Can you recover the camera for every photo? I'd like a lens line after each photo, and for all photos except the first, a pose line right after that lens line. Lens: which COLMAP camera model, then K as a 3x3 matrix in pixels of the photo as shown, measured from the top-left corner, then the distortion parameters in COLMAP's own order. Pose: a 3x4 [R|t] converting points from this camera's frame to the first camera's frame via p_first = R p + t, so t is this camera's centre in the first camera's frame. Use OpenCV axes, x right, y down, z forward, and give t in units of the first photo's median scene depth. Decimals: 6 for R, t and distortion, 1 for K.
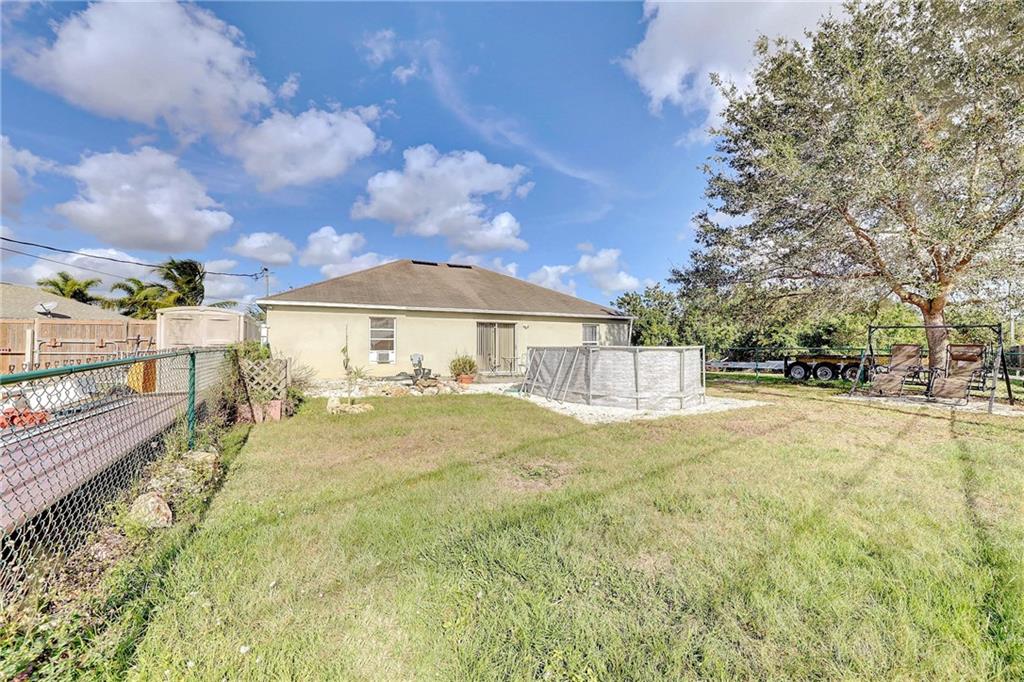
lens RADIAL K [[439.2, 0, 508.8], [0, 439.2, 345.0], [0, 0, 1]] dist [-0.003548, 0.000029]
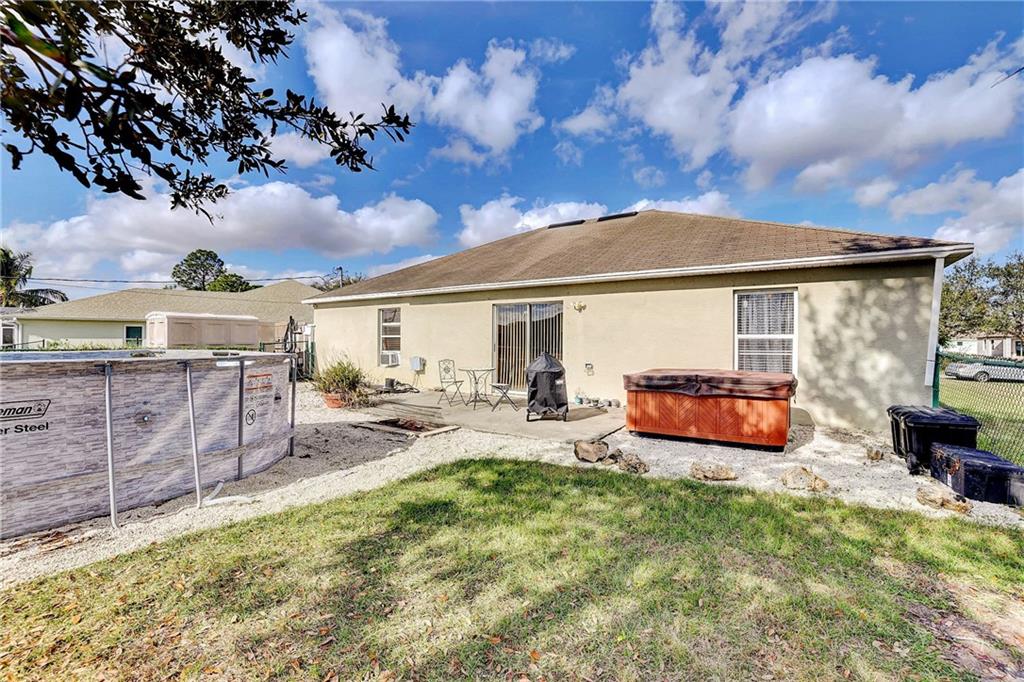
lens RADIAL K [[439.2, 0, 511.7], [0, 439.2, 339.1], [0, 0, 1]] dist [-0.003548, 0.000029]
pose [[0.504023, 0.001614, -0.863689, 0.499520], [0.016504, 0.999798, 0.011500, -0.012767], [0.863533, -0.020050, 0.503894, 0.783980]]
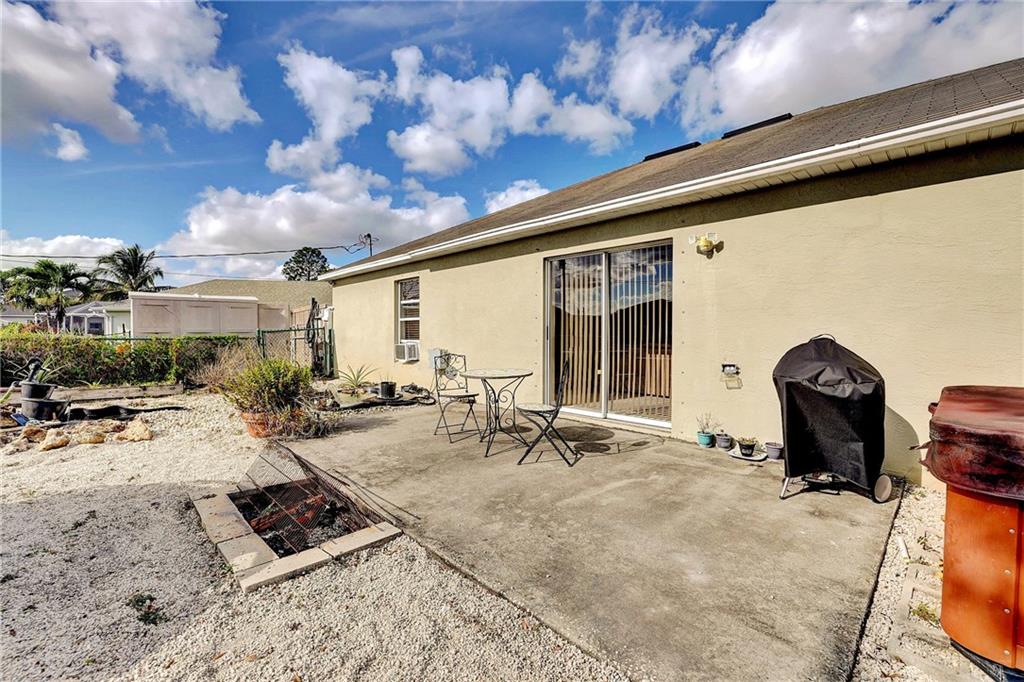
lens RADIAL K [[439.2, 0, 514.6], [0, 439.2, 341.2], [0, 0, 1]] dist [-0.003548, 0.000029]
pose [[0.307919, 0.021201, -0.951176, 0.273656], [0.025597, 0.999205, 0.030558, 0.001686], [0.951068, -0.033757, 0.307132, 0.948131]]
